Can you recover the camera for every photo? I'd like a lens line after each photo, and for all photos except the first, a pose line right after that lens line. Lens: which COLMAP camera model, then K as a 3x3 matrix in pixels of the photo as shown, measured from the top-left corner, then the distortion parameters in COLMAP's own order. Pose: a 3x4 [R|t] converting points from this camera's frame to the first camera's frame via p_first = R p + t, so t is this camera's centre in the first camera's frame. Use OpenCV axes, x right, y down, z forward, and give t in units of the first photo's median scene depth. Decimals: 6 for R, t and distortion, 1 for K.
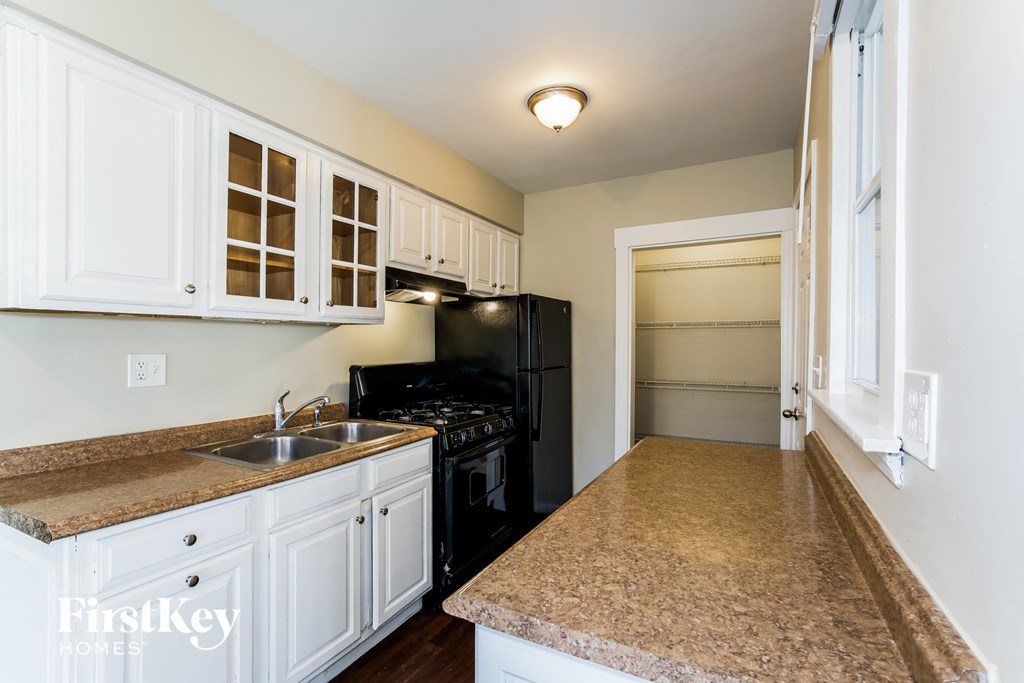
lens RADIAL K [[479.9, 0, 515.3], [0, 479.9, 340.7], [0, 0, 1]] dist [-0.022669, 0.007435]
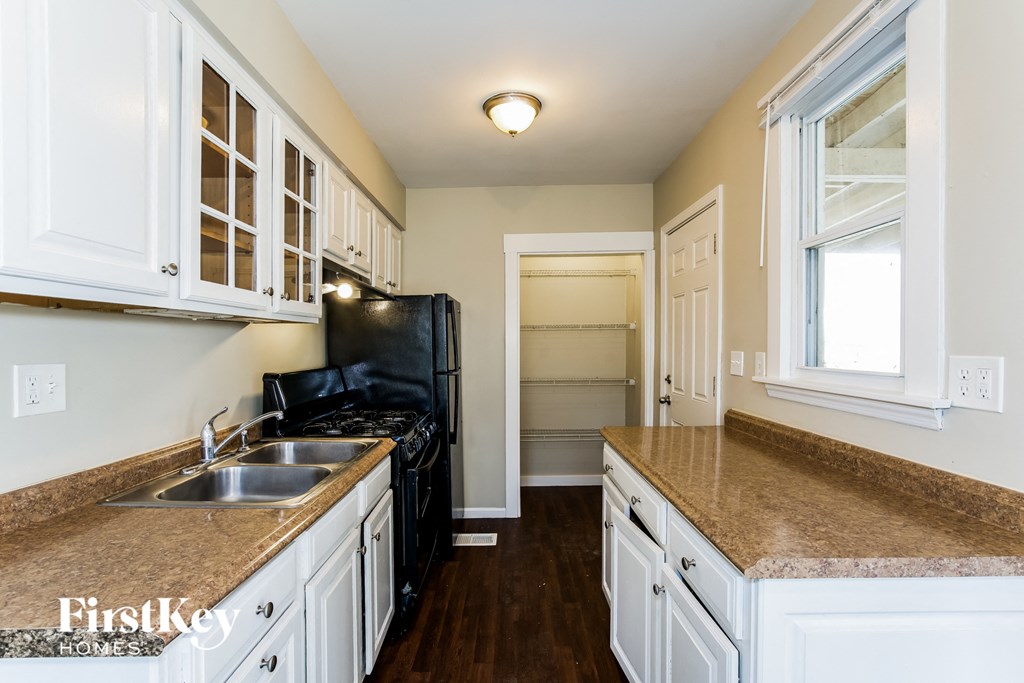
lens RADIAL K [[479.9, 0, 529.9], [0, 479.9, 345.0], [0, 0, 1]] dist [-0.022669, 0.007435]
pose [[0.879784, -0.009230, 0.475283, -0.437388], [0.006642, 0.999953, 0.007125, 0.001238], [-0.475326, -0.003112, 0.879804, 0.096832]]
